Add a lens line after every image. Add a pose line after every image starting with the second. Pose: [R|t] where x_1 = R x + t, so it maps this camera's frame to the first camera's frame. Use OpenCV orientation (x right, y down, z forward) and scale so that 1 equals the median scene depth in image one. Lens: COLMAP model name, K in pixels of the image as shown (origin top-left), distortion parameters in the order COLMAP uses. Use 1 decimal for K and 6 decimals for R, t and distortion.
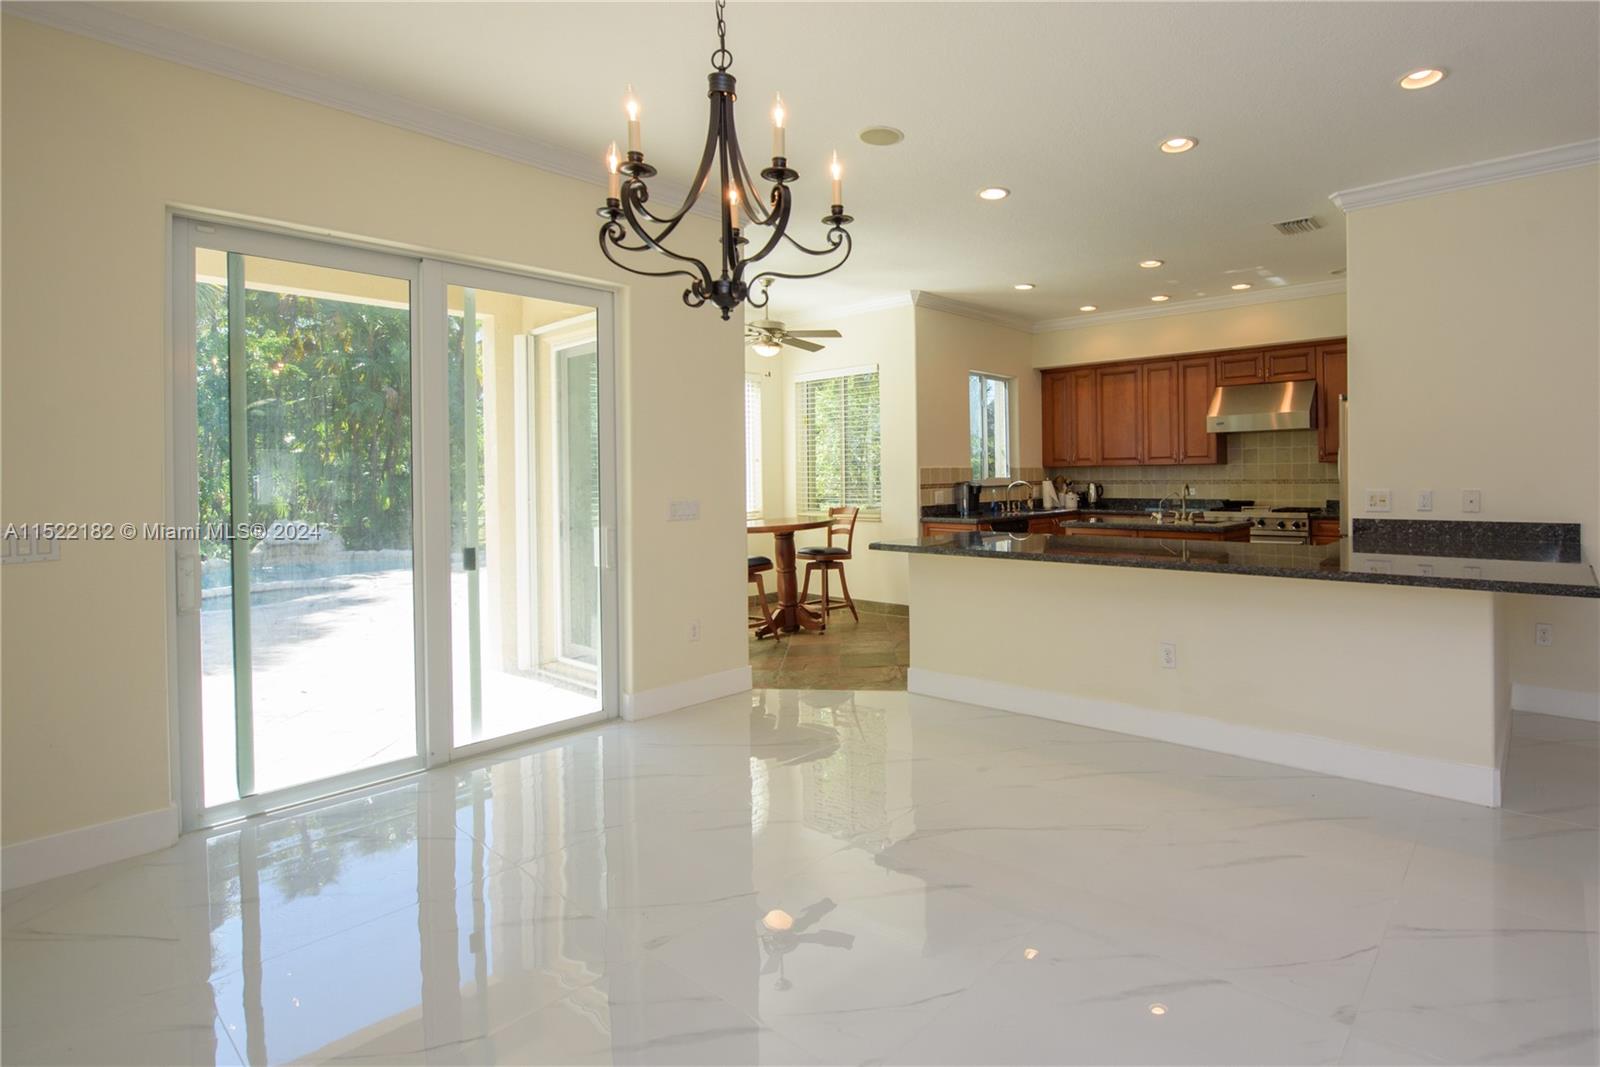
lens RADIAL K [[790.4, 0, 933.2], [0, 790.4, 472.6], [0, 0, 1]] dist [-0.000689, -0.000062]
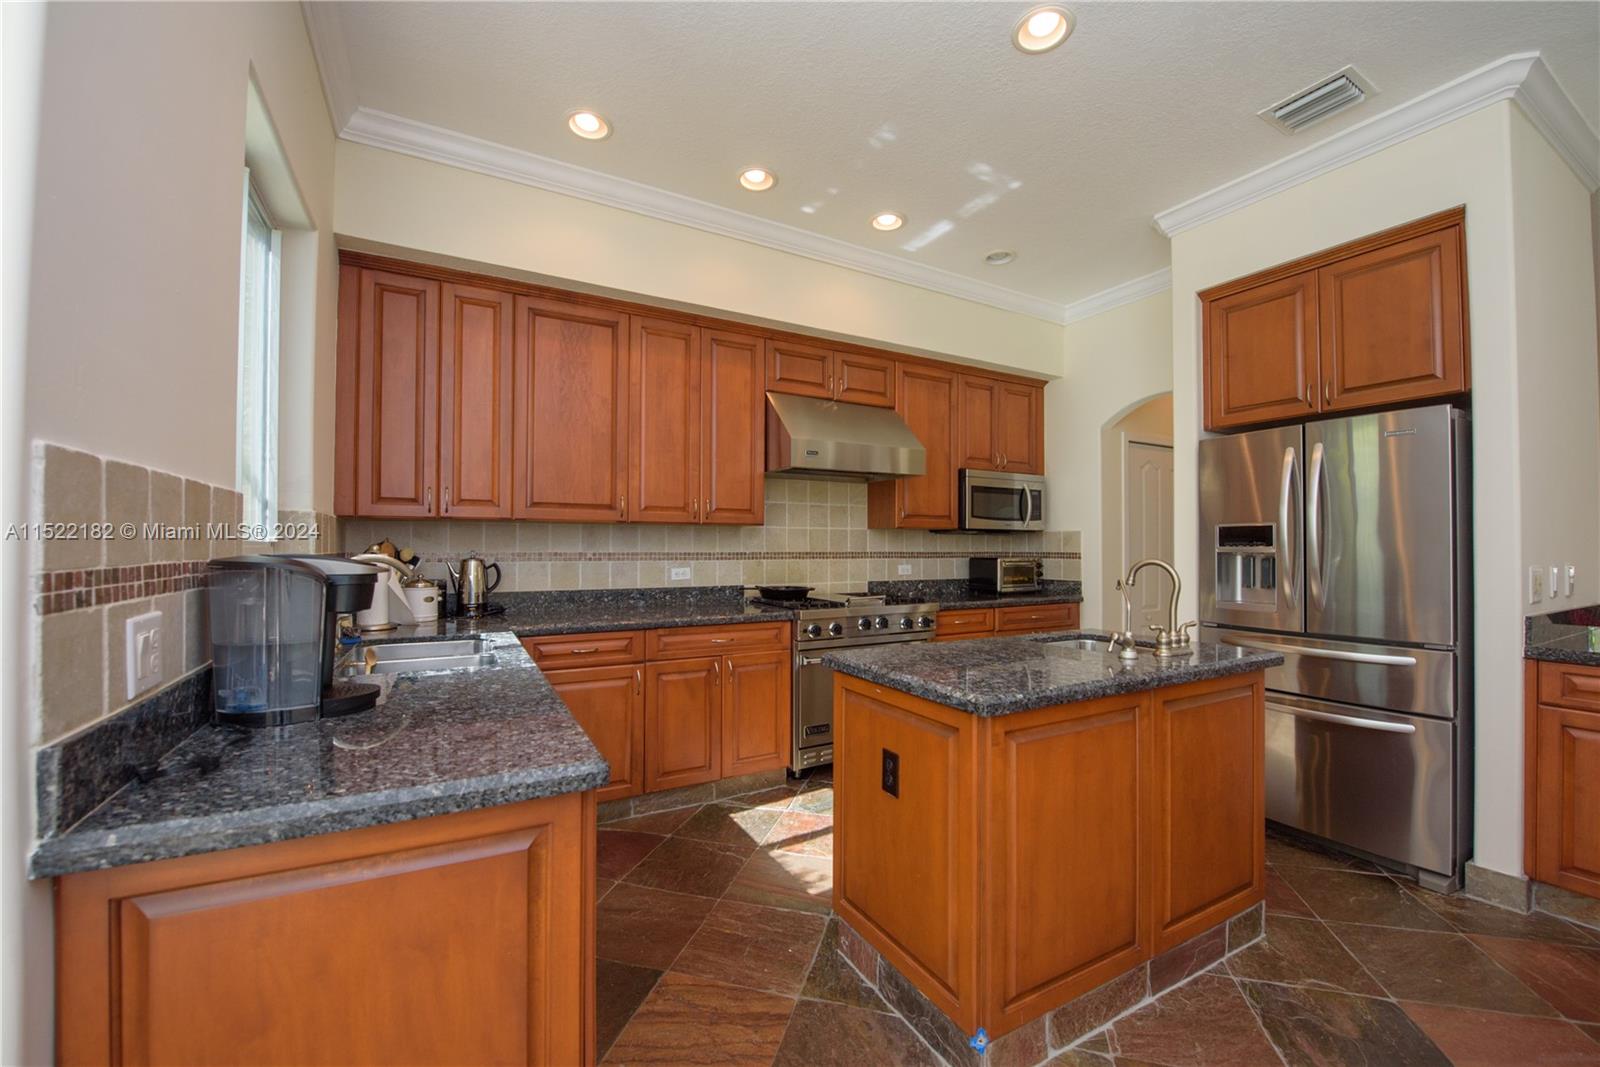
lens RADIAL K [[639.6, 0, 804.4], [0, 639.6, 536.2], [0, 0, 1]] dist [-0.012586, -0.003861]
pose [[0.382221, 0.028132, 0.923643, -0.054829], [-0.009747, 0.999604, -0.026412, 0.009058], [-0.924020, 0.001092, 0.382344, 0.774668]]
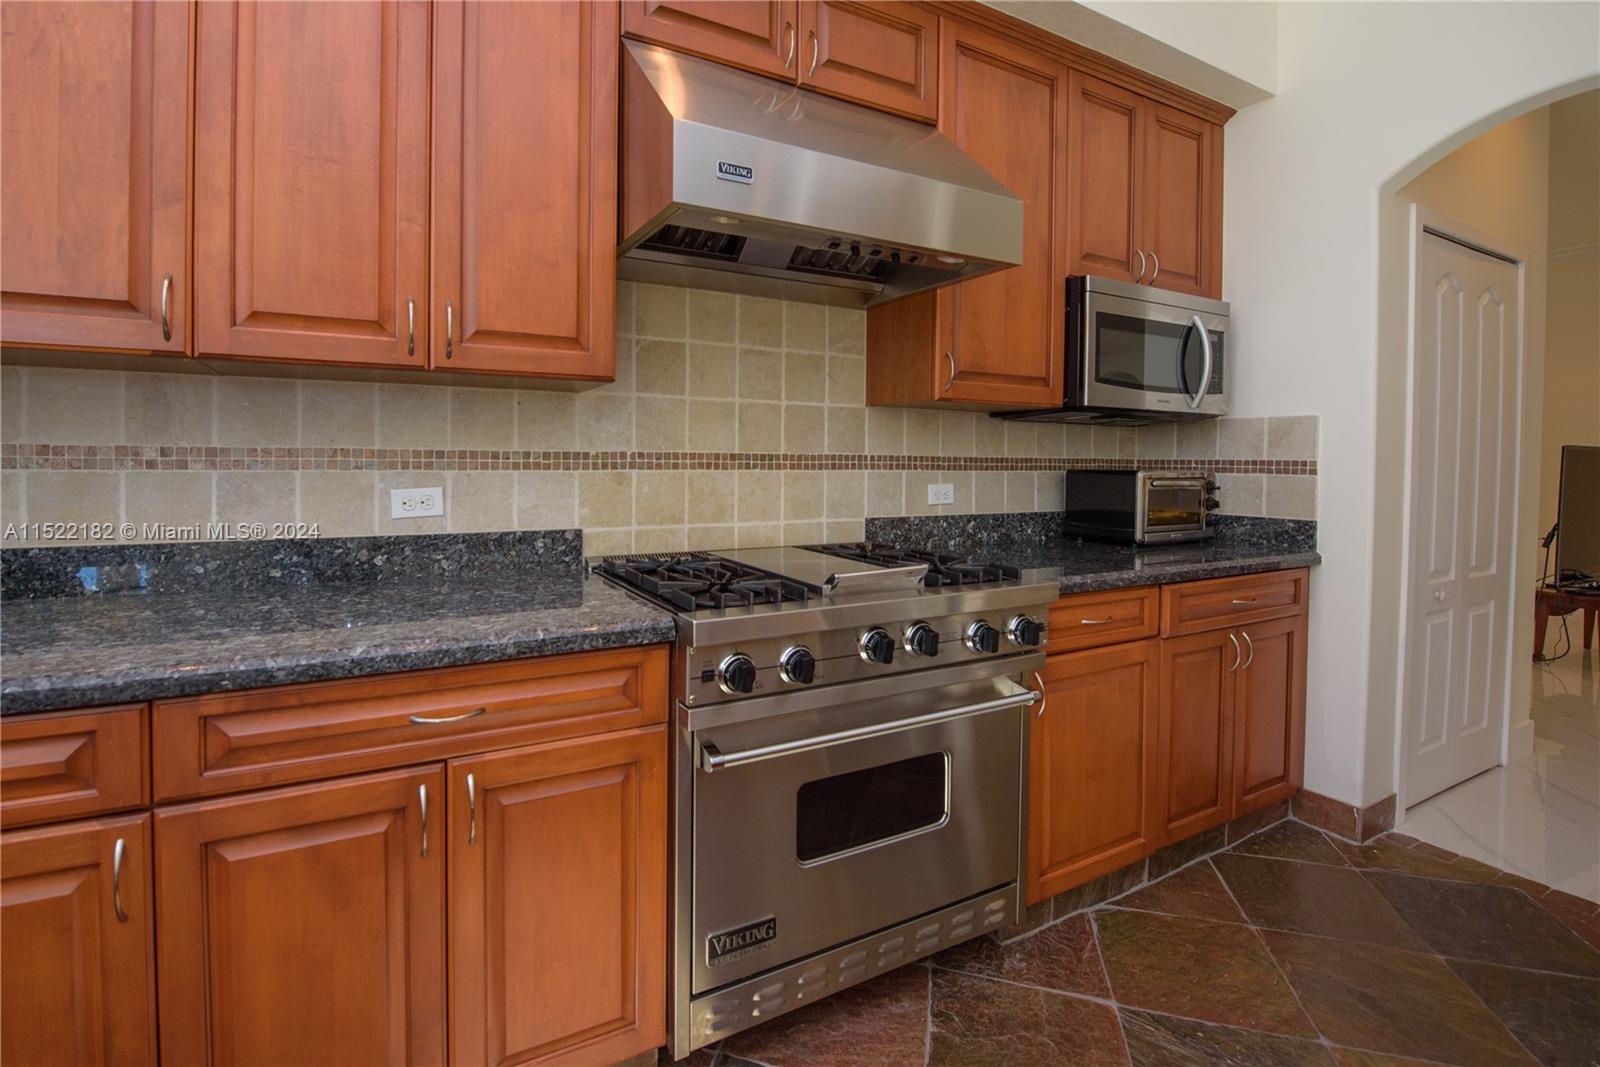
lens RADIAL K [[752.3, 0, 749.9], [0, 752.3, 458.5], [0, 0, 1]] dist [-0.016285, -0.000112]
pose [[0.392629, 0.015476, 0.919567, 0.172233], [-0.018159, 0.999794, -0.009073, 0.012277], [-0.919518, -0.013136, 0.392829, 0.856738]]
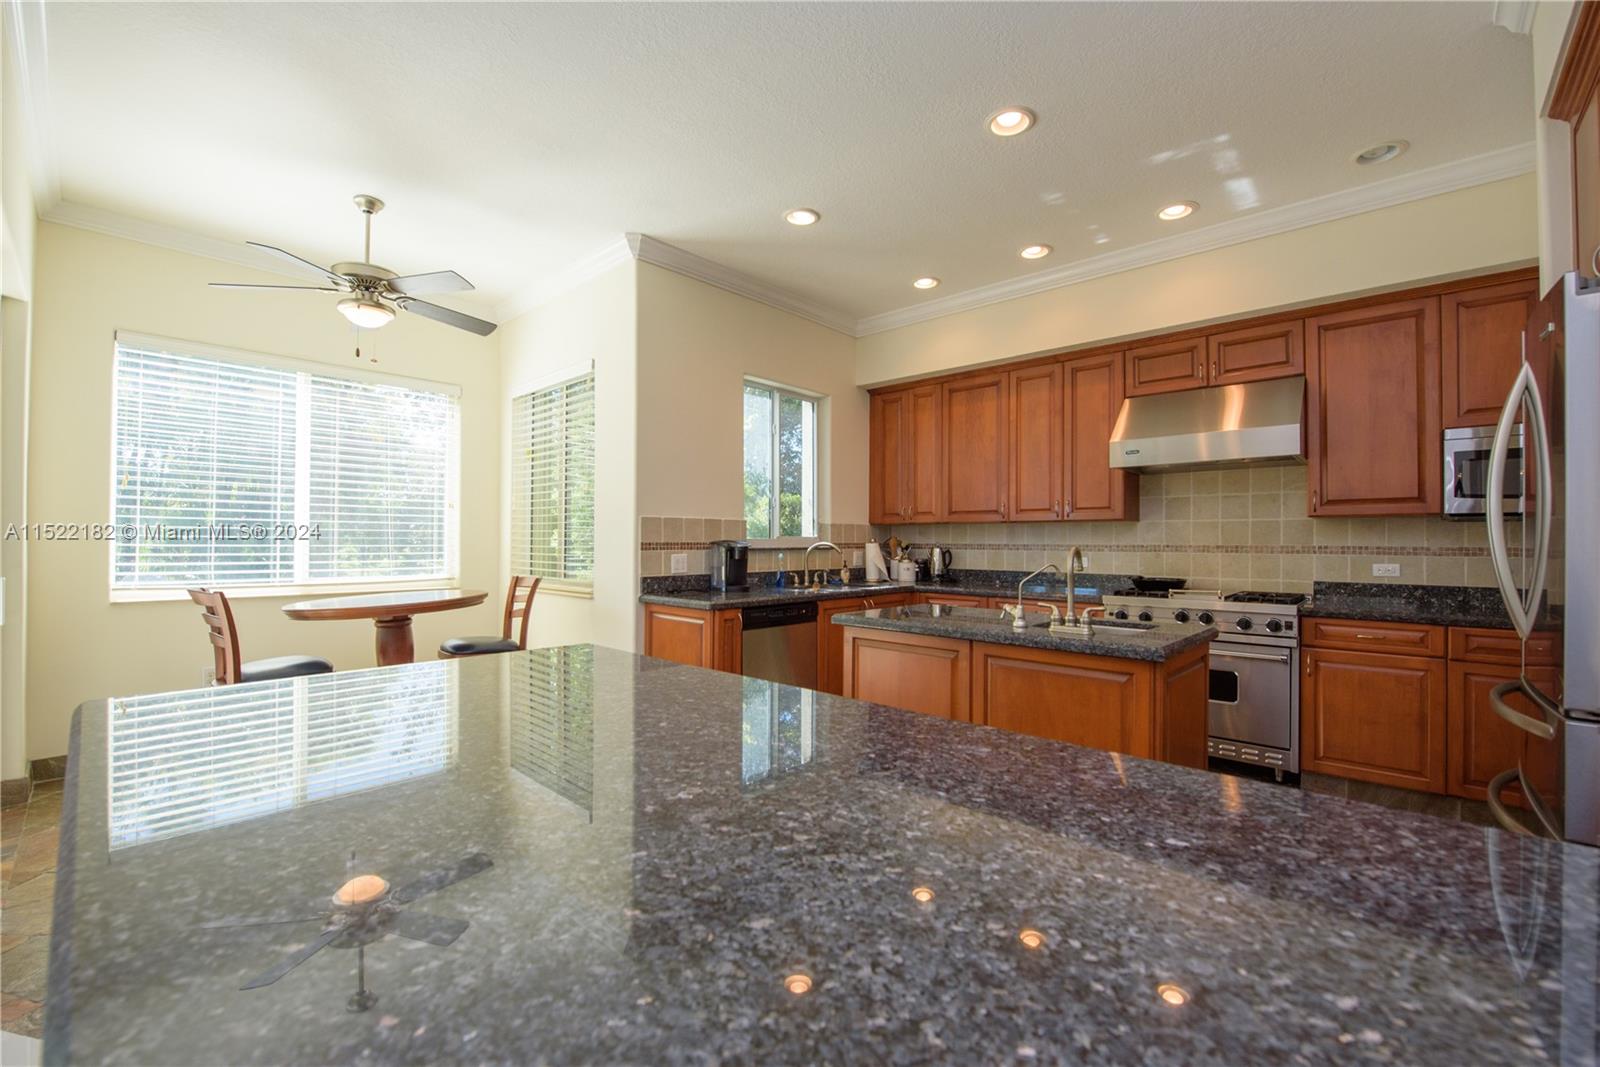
lens RADIAL K [[665.5, 0, 800.0], [0, 665.5, 533.5], [0, 0, 1]] dist [-0.010429, -0.000063]
pose [[0.996882, 0.016695, -0.077123, 0.137485], [-0.017471, 0.999803, -0.009392, 0.009424], [0.076951, 0.010710, 0.996977, 0.437652]]
